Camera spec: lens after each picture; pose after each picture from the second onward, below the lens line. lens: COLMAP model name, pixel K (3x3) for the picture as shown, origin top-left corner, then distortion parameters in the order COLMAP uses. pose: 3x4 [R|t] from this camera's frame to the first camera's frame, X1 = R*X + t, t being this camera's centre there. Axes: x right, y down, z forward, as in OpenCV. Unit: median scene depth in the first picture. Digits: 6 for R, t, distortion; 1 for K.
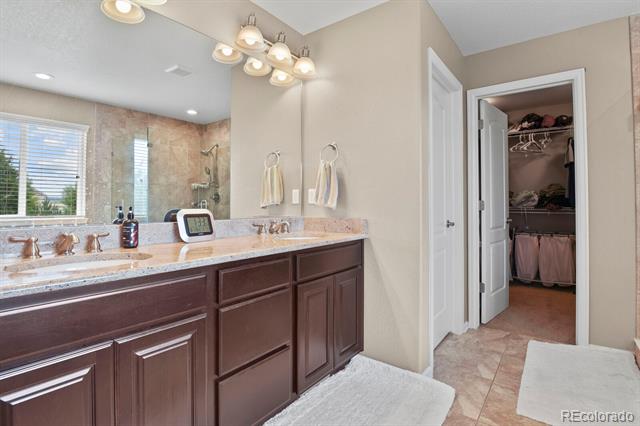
lens RADIAL K [[323.7, 0, 321.7], [0, 323.7, 201.3], [0, 0, 1]] dist [-0.000912, -0.000486]
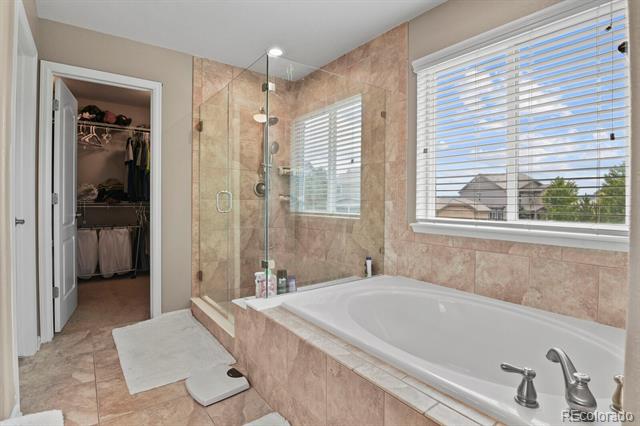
lens RADIAL K [[323.7, 0, 321.7], [0, 323.7, 201.3], [0, 0, 1]] dist [-0.000912, -0.000486]
pose [[0.324083, 0.002424, 0.946025, -0.107441], [-0.018326, 0.999825, 0.003716, 0.005102], [-0.945851, -0.018542, 0.324071, 0.043209]]
